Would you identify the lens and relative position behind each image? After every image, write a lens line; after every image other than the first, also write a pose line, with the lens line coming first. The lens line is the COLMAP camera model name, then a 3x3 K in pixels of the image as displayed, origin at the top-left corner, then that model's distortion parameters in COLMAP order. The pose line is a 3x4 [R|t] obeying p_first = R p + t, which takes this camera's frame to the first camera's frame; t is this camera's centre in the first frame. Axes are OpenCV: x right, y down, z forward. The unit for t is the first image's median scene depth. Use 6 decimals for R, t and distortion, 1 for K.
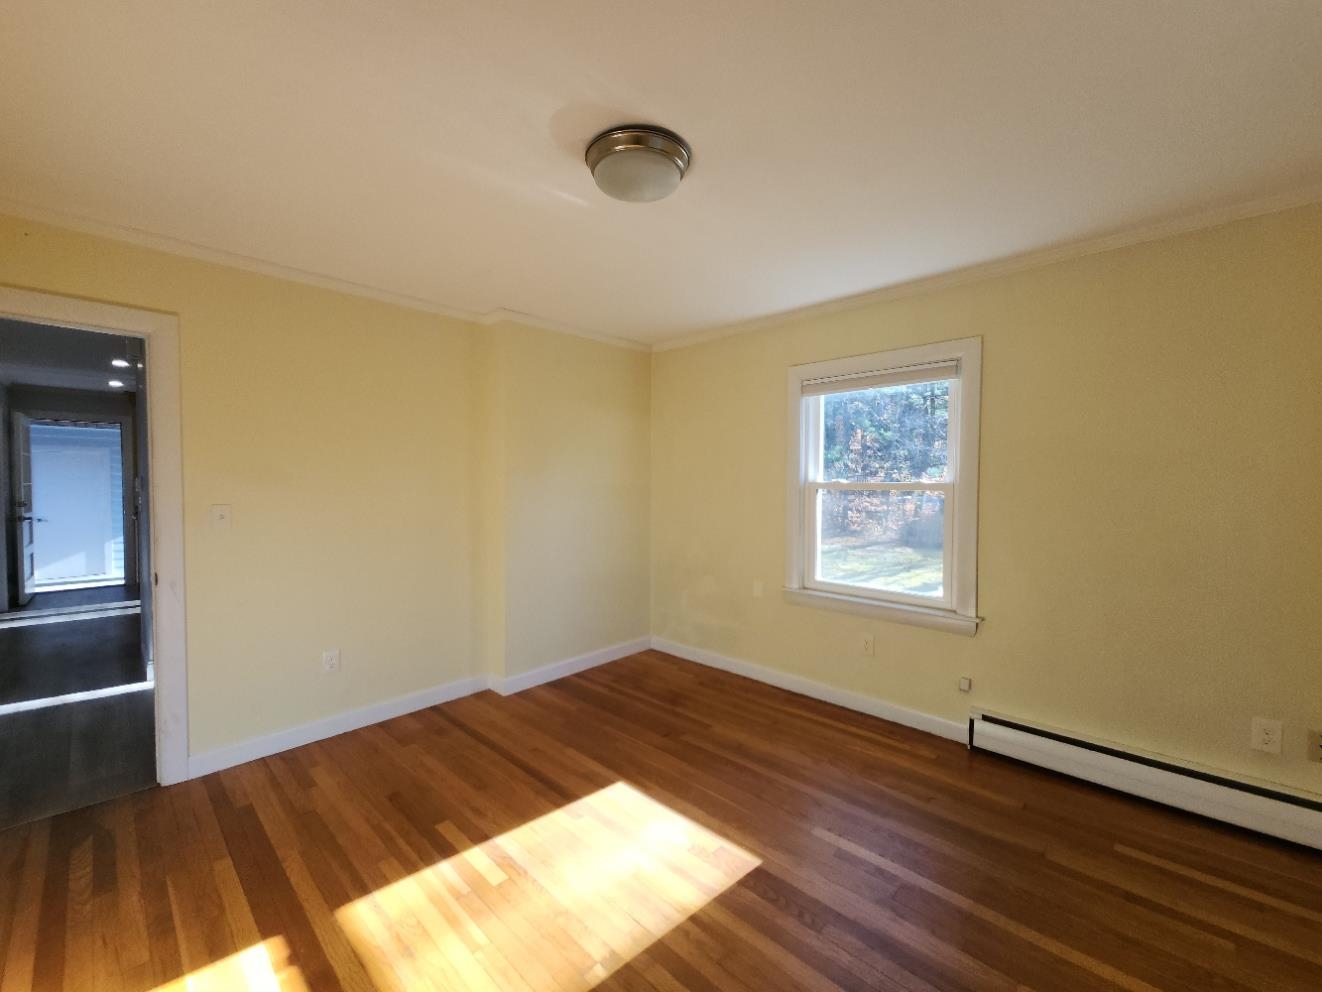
lens RADIAL K [[544.8, 0, 658.4], [0, 544.8, 493.9], [0, 0, 1]] dist [0.003456, -0.002908]
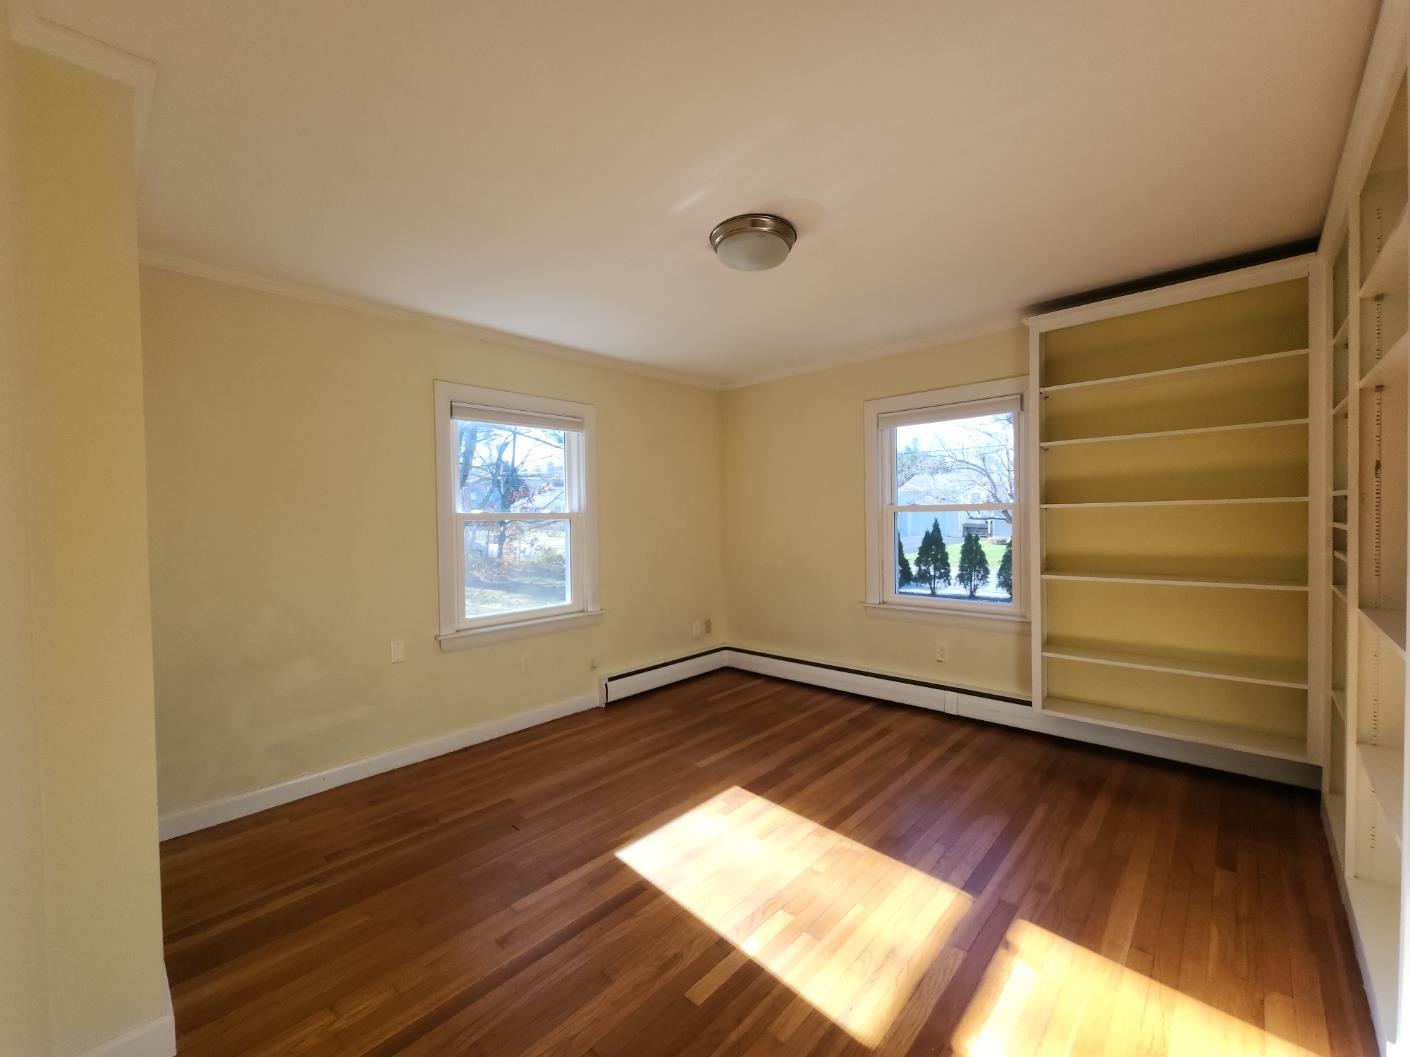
lens RADIAL K [[567.9, 0, 706.6], [0, 567.9, 529.1], [0, 0, 1]] dist [-0.000082, -0.000190]
pose [[-0.017359, -0.024891, 0.999539, -0.966414], [0.040605, 0.998848, 0.025579, -0.004564], [-0.999024, 0.041030, -0.016328, 0.853346]]
